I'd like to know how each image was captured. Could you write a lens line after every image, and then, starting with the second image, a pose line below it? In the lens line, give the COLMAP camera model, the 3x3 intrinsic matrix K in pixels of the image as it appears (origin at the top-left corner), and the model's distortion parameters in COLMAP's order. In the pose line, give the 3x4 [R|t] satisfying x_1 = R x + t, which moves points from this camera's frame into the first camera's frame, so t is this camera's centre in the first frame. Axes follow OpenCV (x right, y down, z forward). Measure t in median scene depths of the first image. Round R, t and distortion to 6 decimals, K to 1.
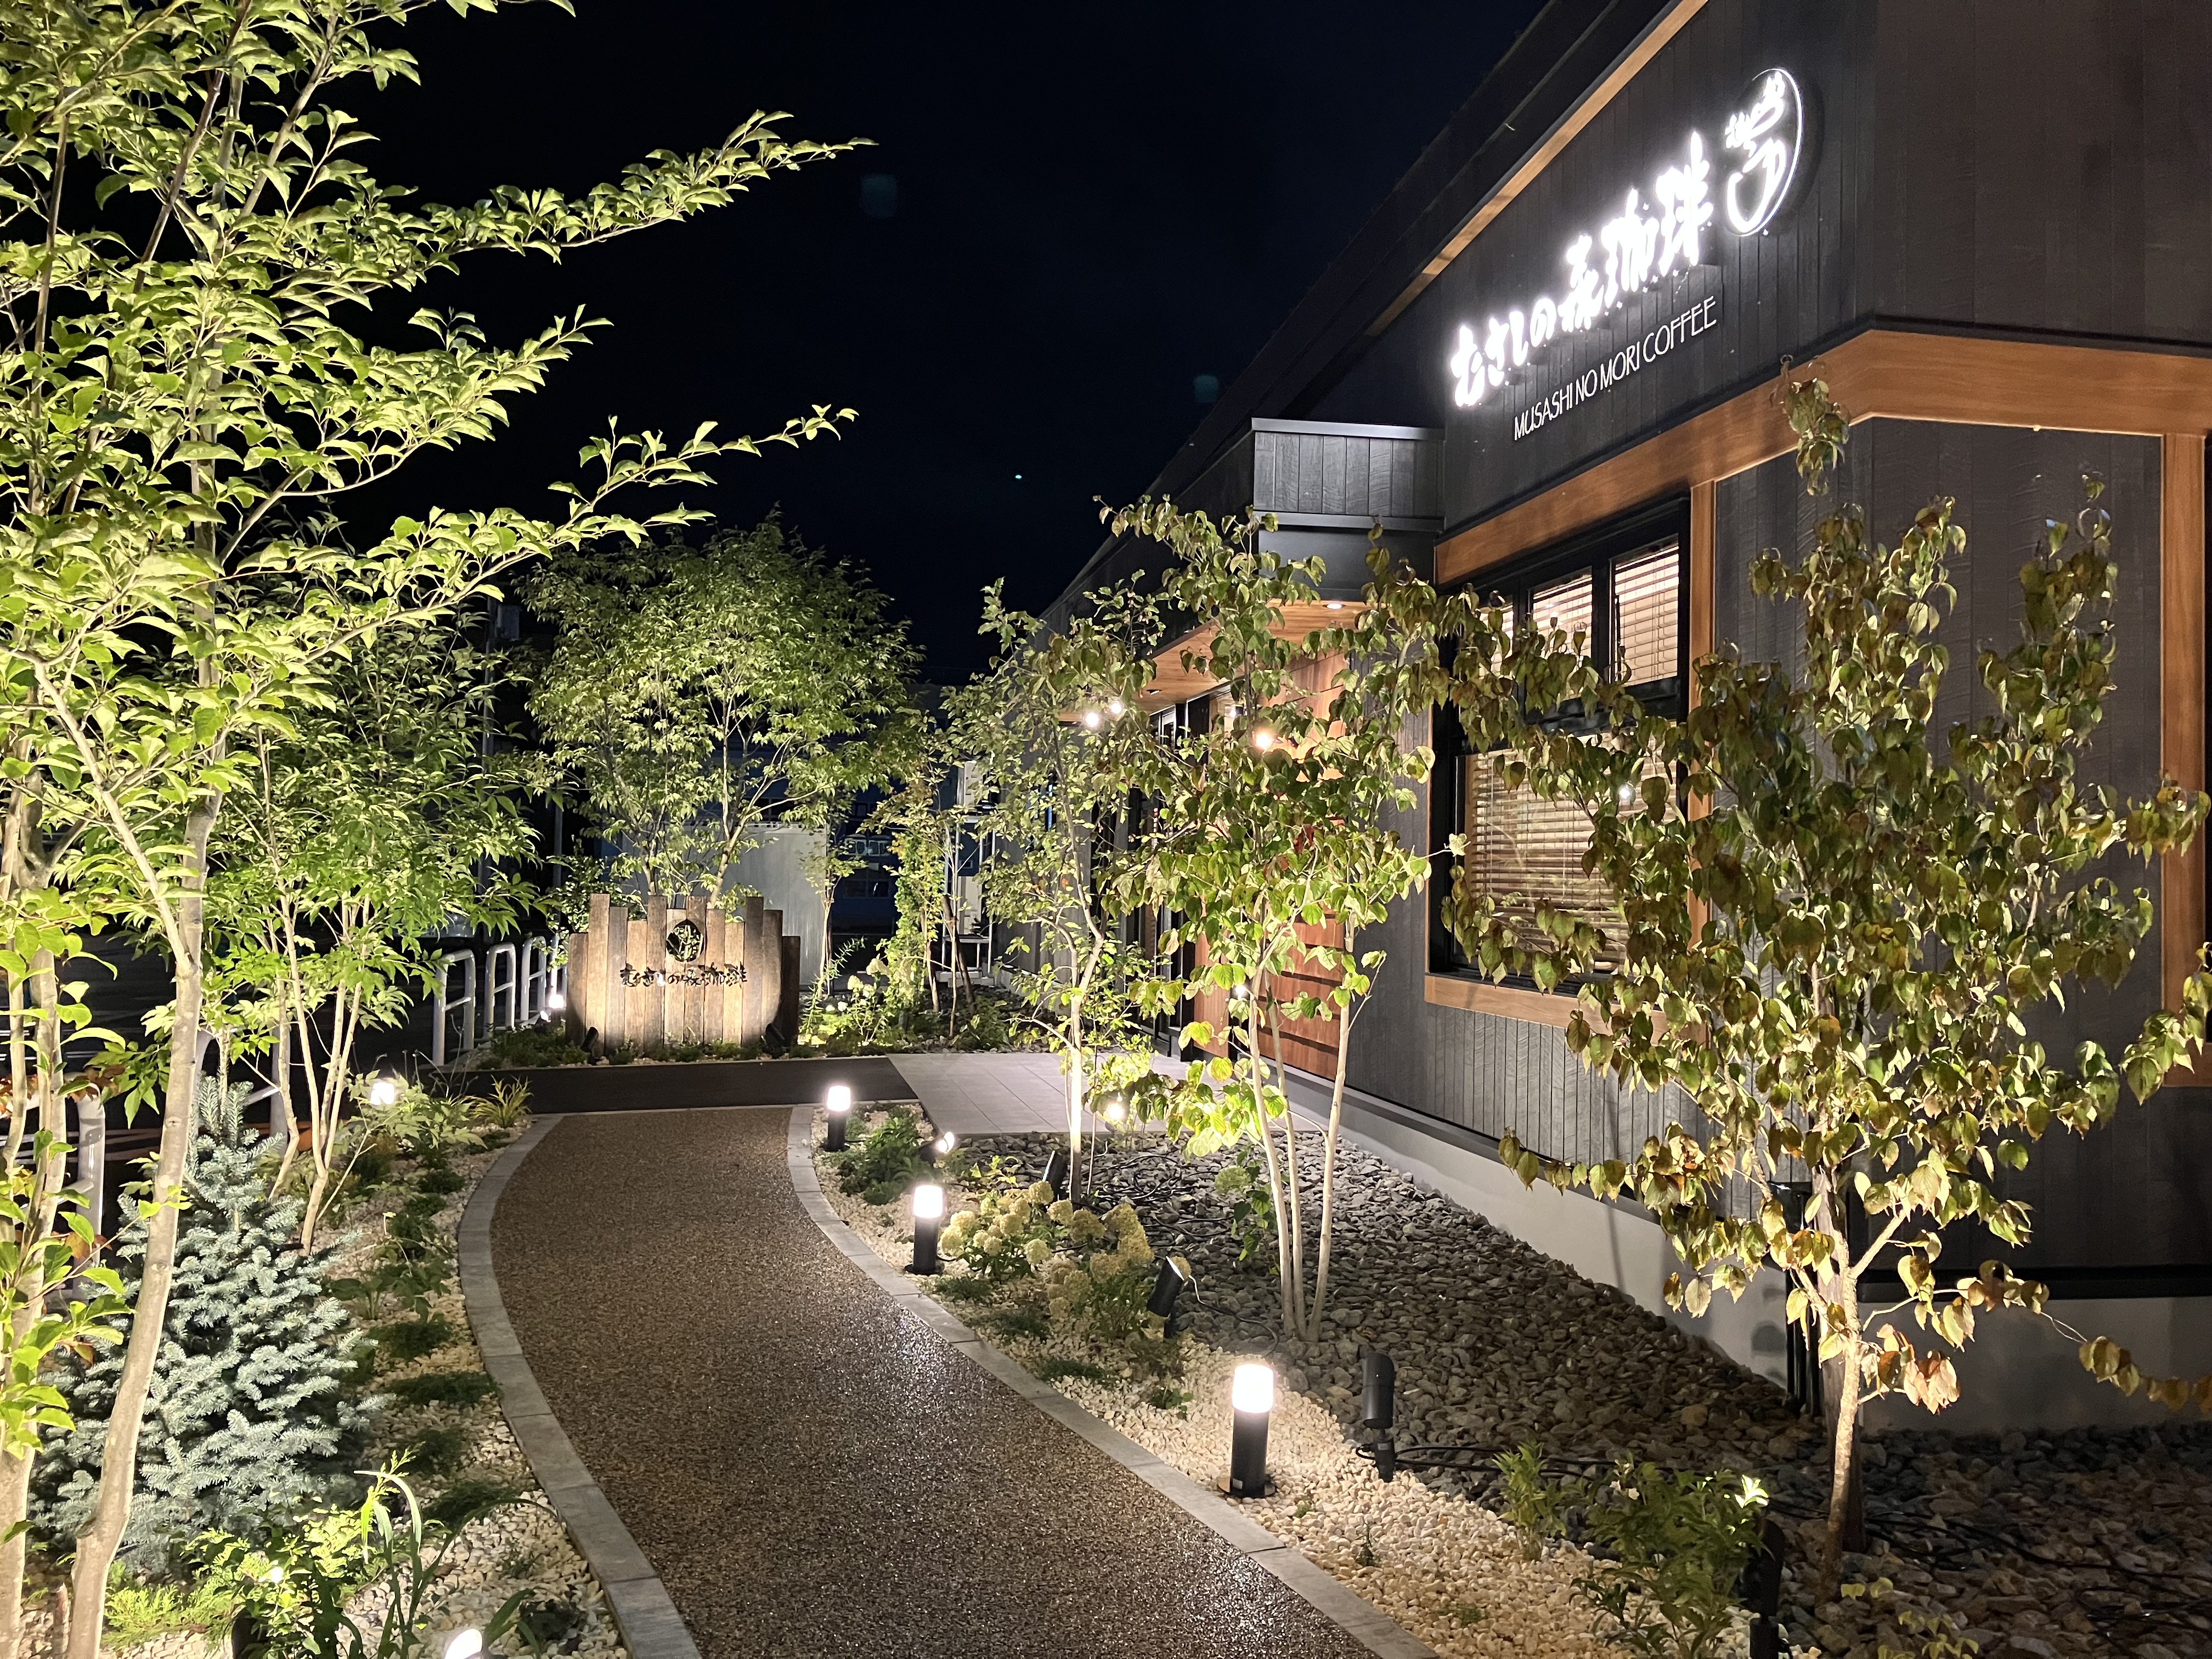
lens RADIAL K [[1821.7, 0, 1109.3], [0, 1821.7, 825.5], [0, 0, 1]] dist [0.037683, -0.011542]
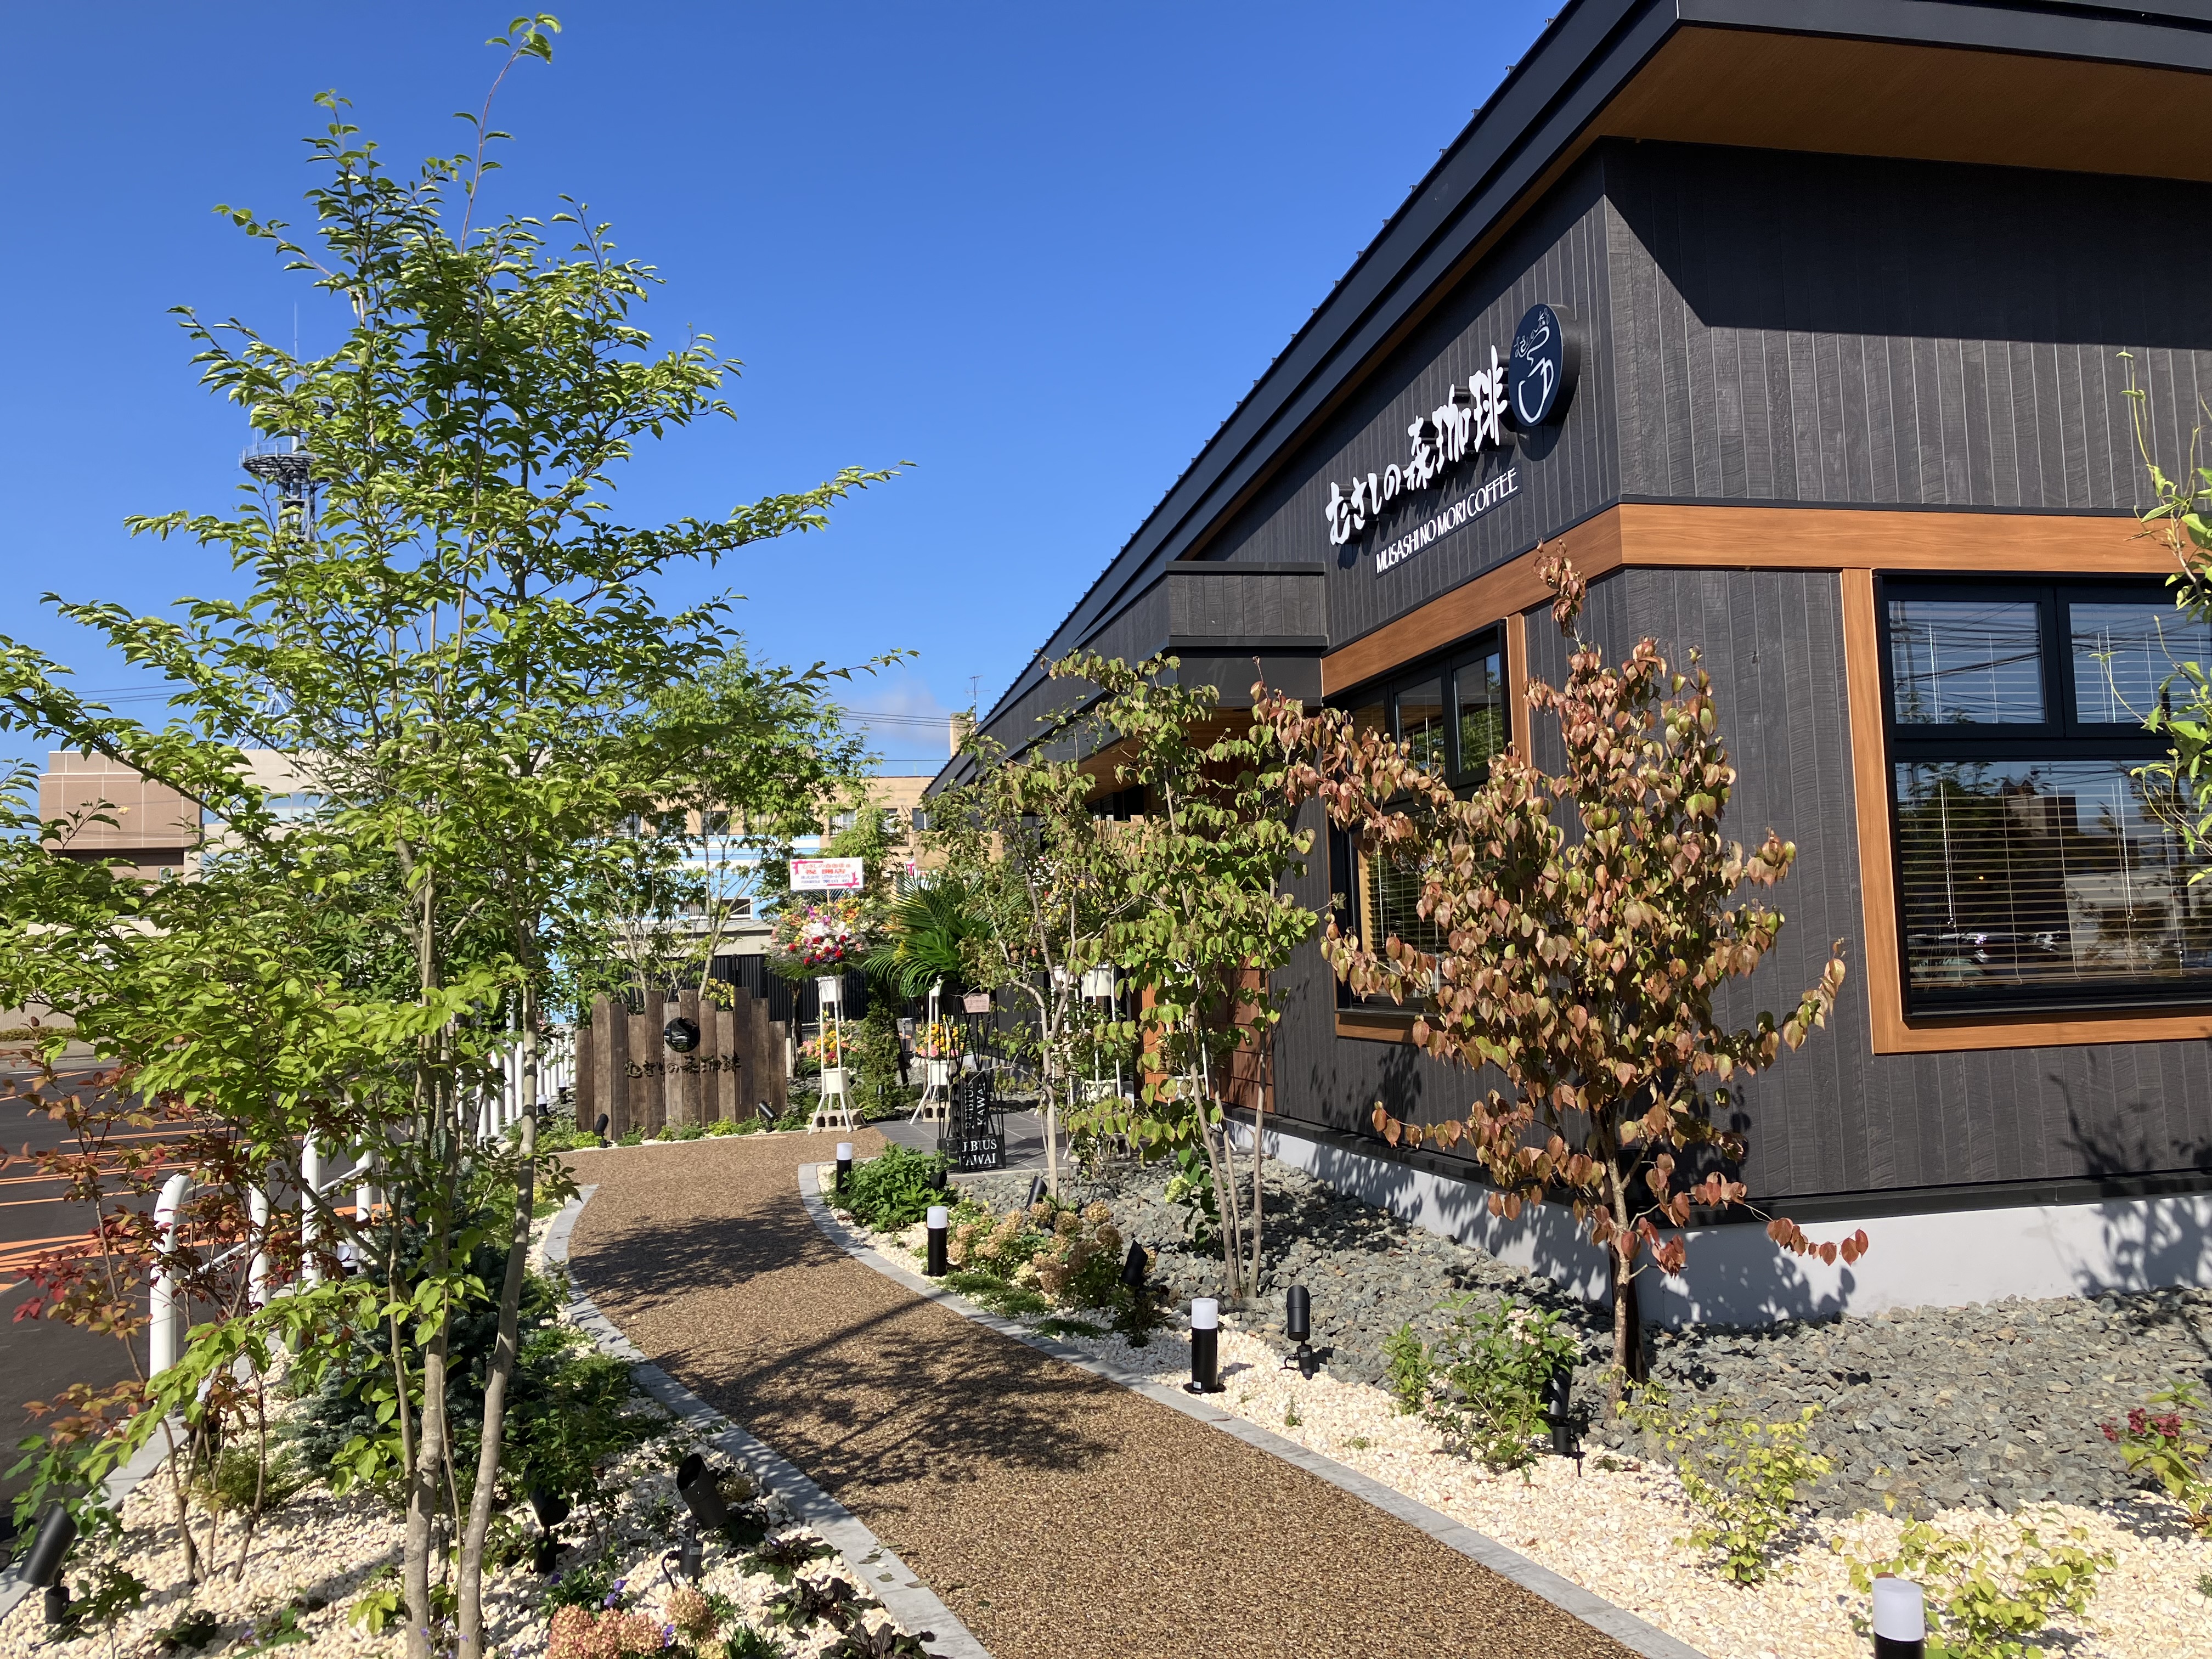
lens RADIAL K [[1821.7, 0, 1107.2], [0, 1821.7, 829.9], [0, 0, 1]] dist [0.037683, -0.011542]
pose [[0.998103, -0.048798, 0.037549, -0.018093], [0.050551, 0.997603, -0.047253, 0.013418], [-0.035153, 0.049062, 0.998177, -0.253901]]
